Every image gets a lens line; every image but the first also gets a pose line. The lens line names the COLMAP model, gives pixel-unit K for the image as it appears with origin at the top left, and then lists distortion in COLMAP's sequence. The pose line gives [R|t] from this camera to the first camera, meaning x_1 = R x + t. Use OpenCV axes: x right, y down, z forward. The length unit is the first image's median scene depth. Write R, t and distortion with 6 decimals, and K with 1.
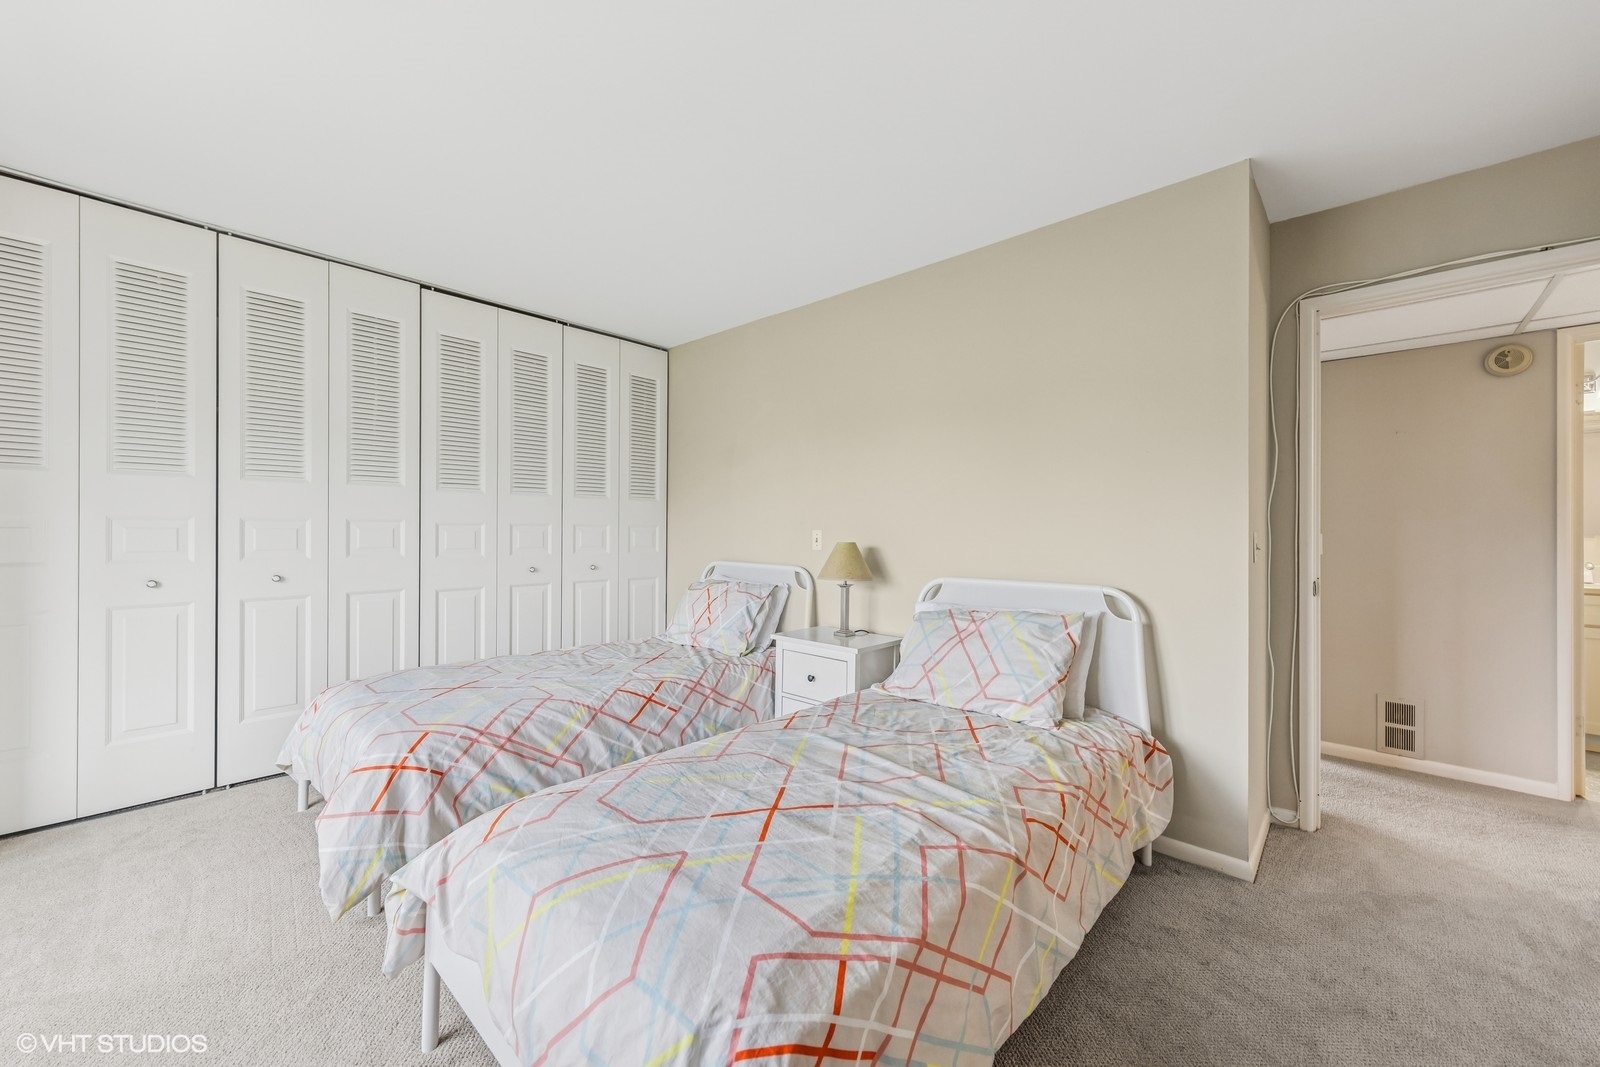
lens RADIAL K [[613.2, 0, 800.0], [0, 613.2, 533.5], [0, 0, 1]] dist [0.000604, 0.000033]
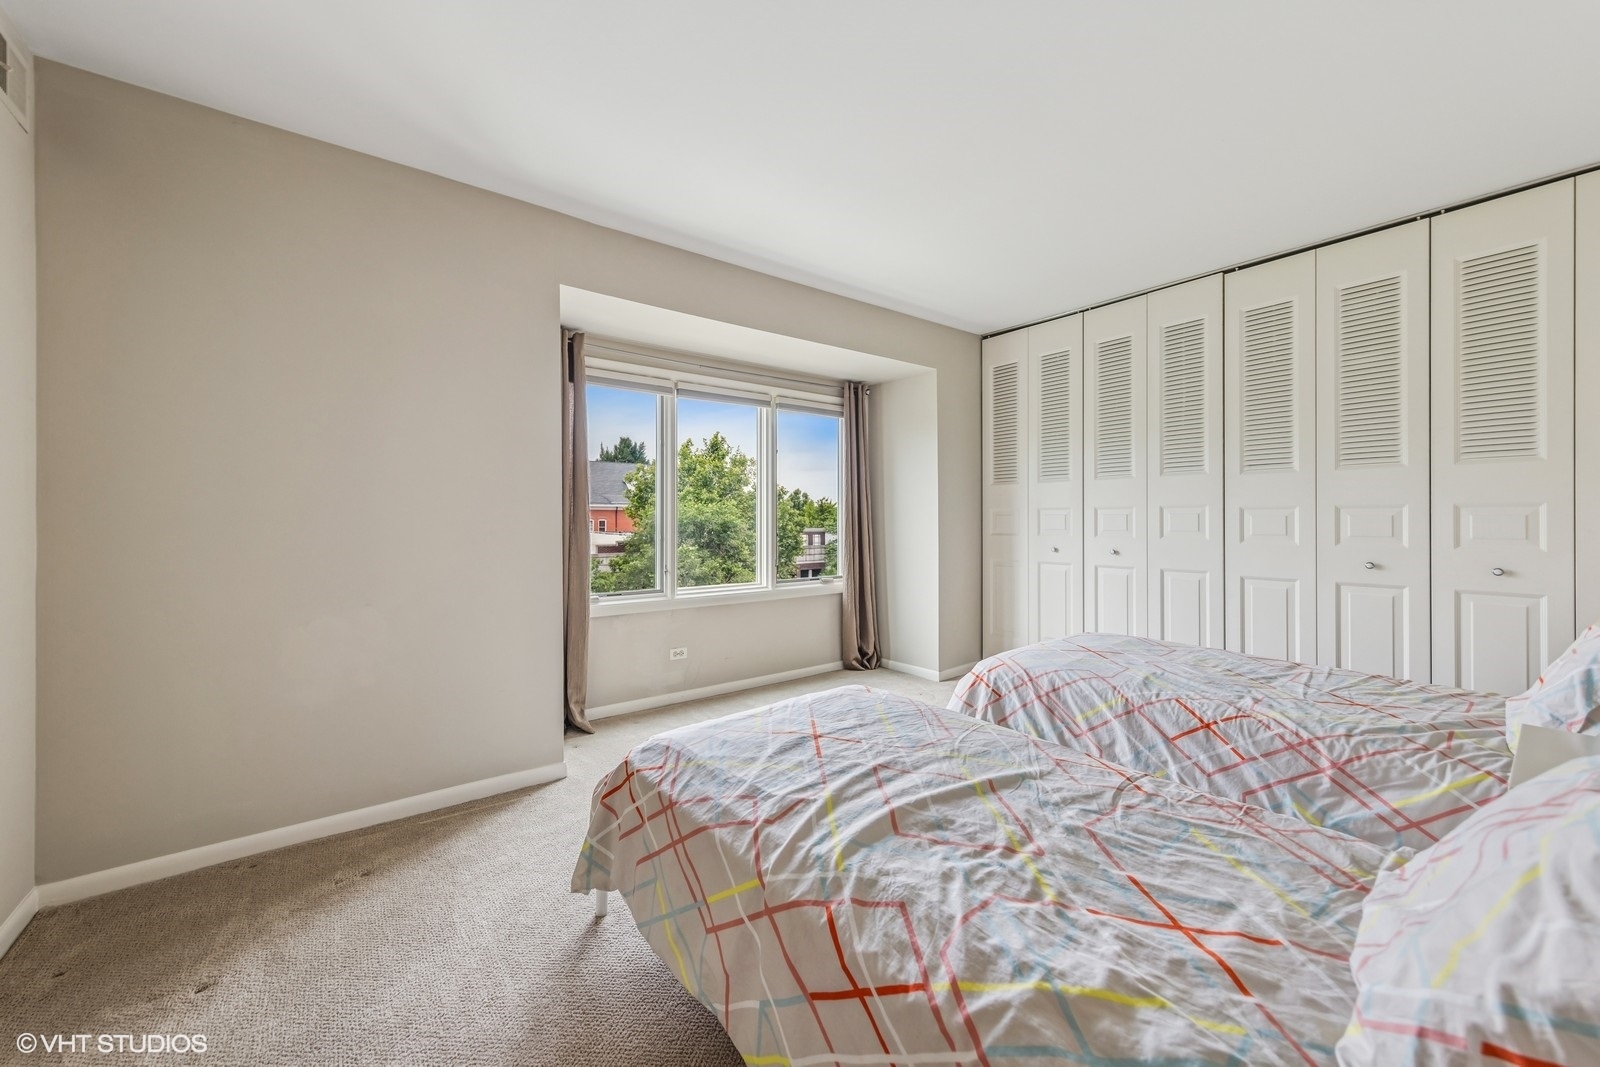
lens RADIAL K [[601.4, 0, 801.6], [0, 601.4, 521.3], [0, 0, 1]] dist [0.000920, -0.000016]
pose [[-0.168275, 0.000503, -0.985740, 0.628380], [-0.005371, 0.999985, 0.001427, 0.009795], [0.985726, 0.005534, -0.168269, 0.639970]]
